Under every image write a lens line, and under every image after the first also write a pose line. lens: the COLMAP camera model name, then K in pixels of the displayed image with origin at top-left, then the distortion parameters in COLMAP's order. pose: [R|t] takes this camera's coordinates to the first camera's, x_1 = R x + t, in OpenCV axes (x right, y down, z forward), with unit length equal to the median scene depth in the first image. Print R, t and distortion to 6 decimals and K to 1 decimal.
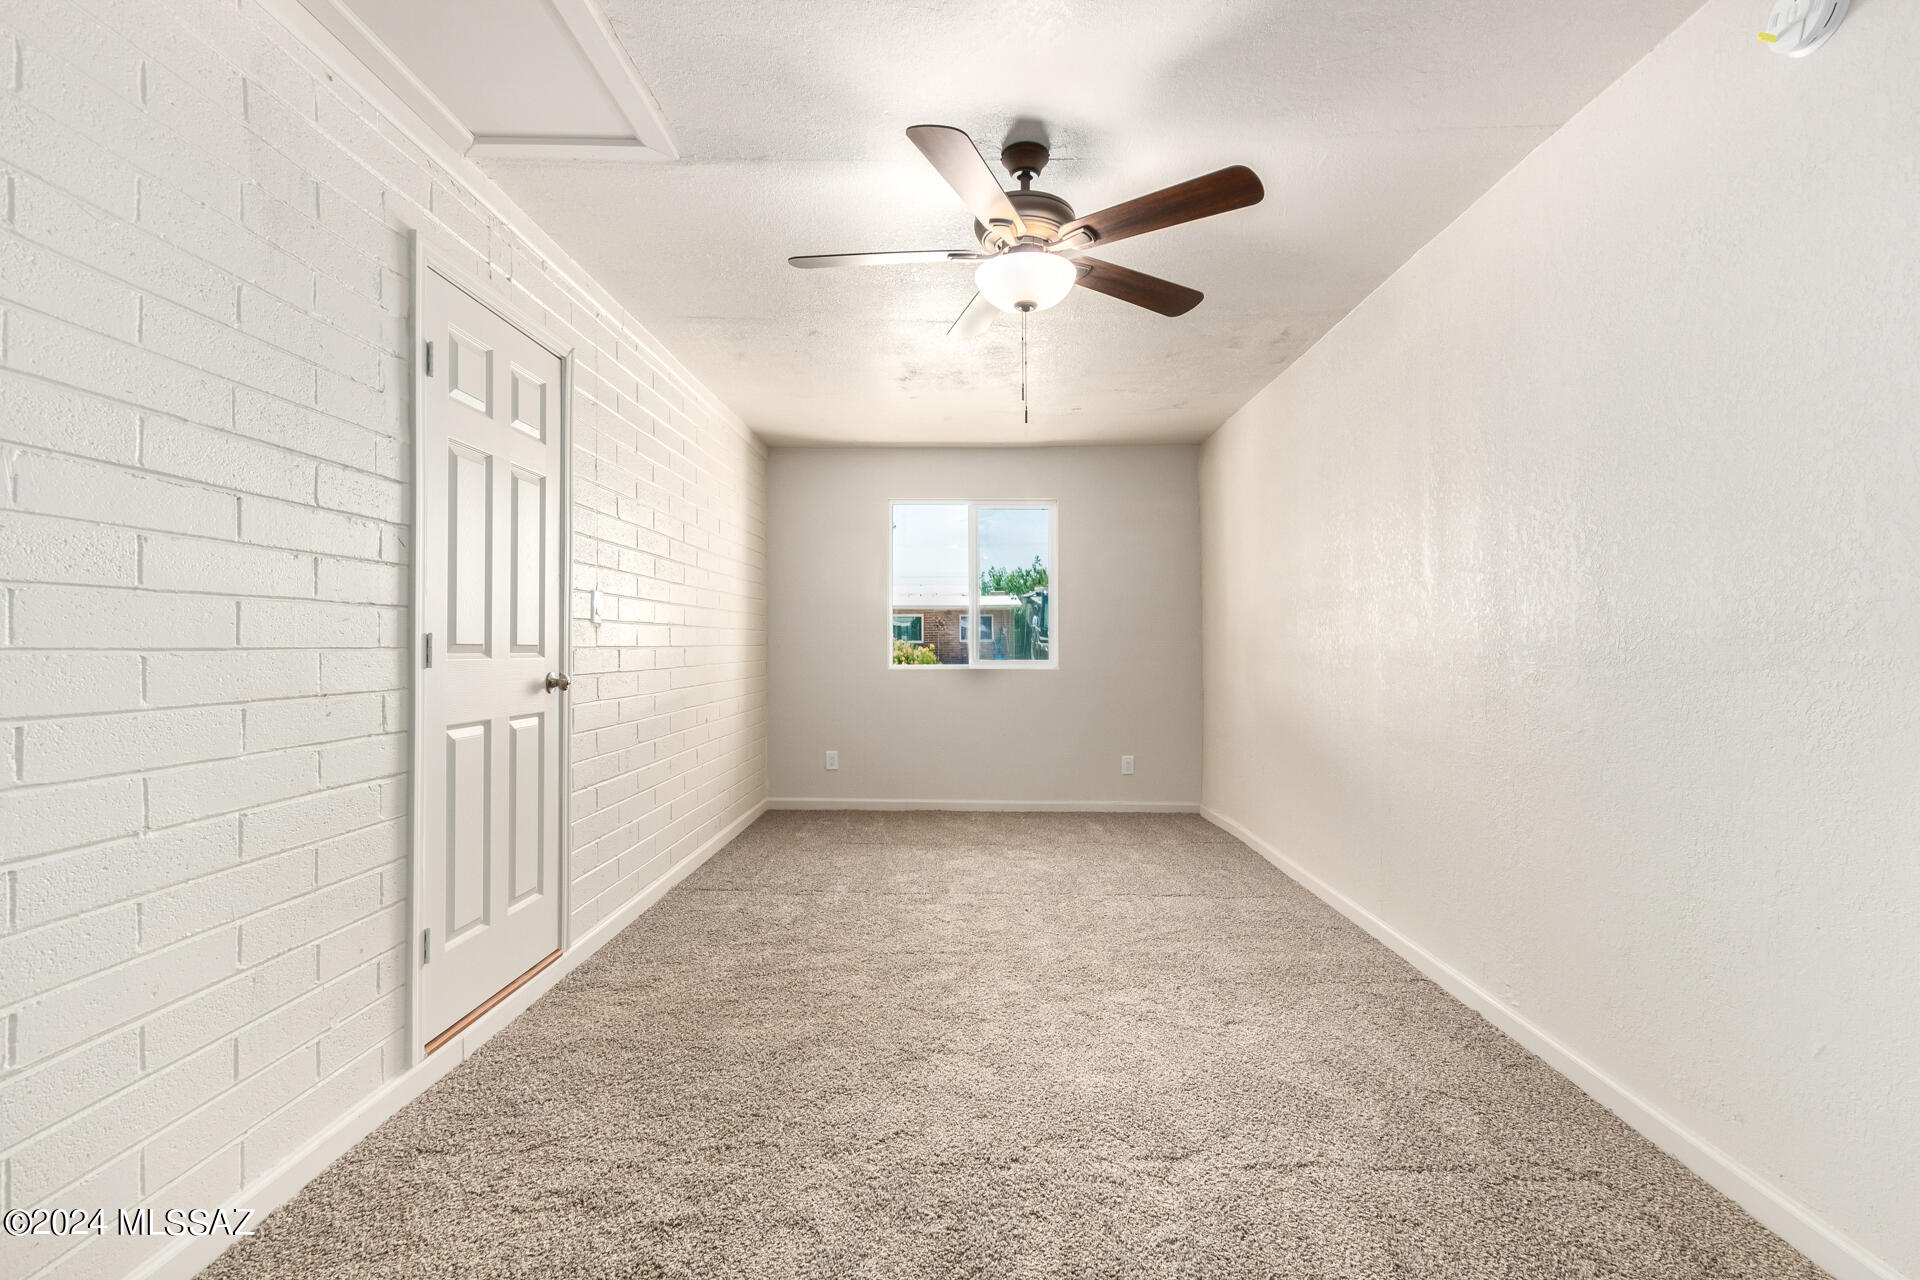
lens RADIAL K [[882.5, 0, 967.4], [0, 882.5, 642.2], [0, 0, 1]] dist [0.016488, -0.006093]
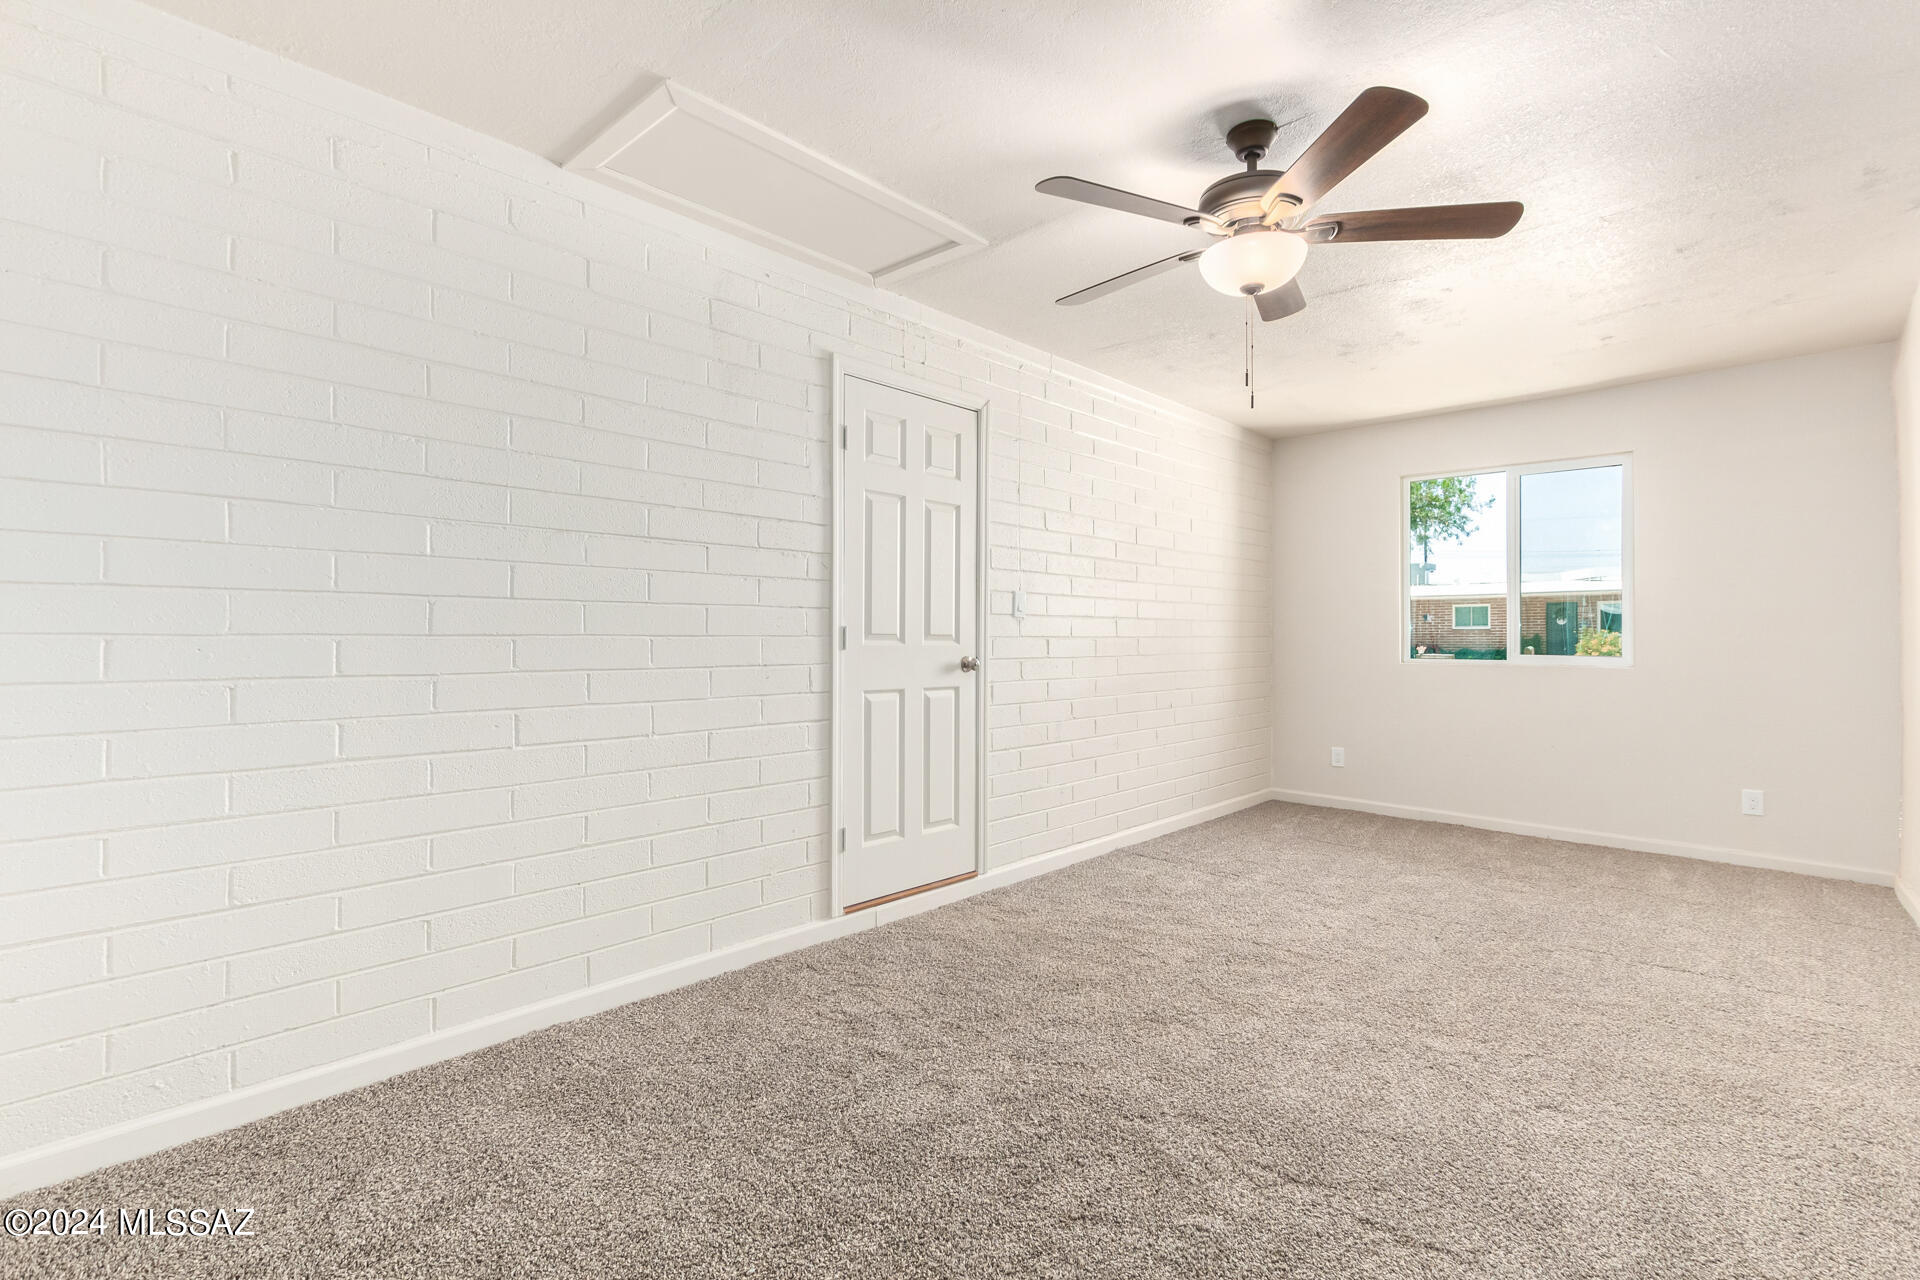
lens RADIAL K [[882.5, 0, 967.4], [0, 882.5, 642.2], [0, 0, 1]] dist [0.016488, -0.006093]
pose [[0.735580, 0.005581, -0.677414, 0.486796], [-0.000147, 0.999967, 0.008079, 0.004538], [0.677437, -0.005843, 0.735557, 0.061812]]
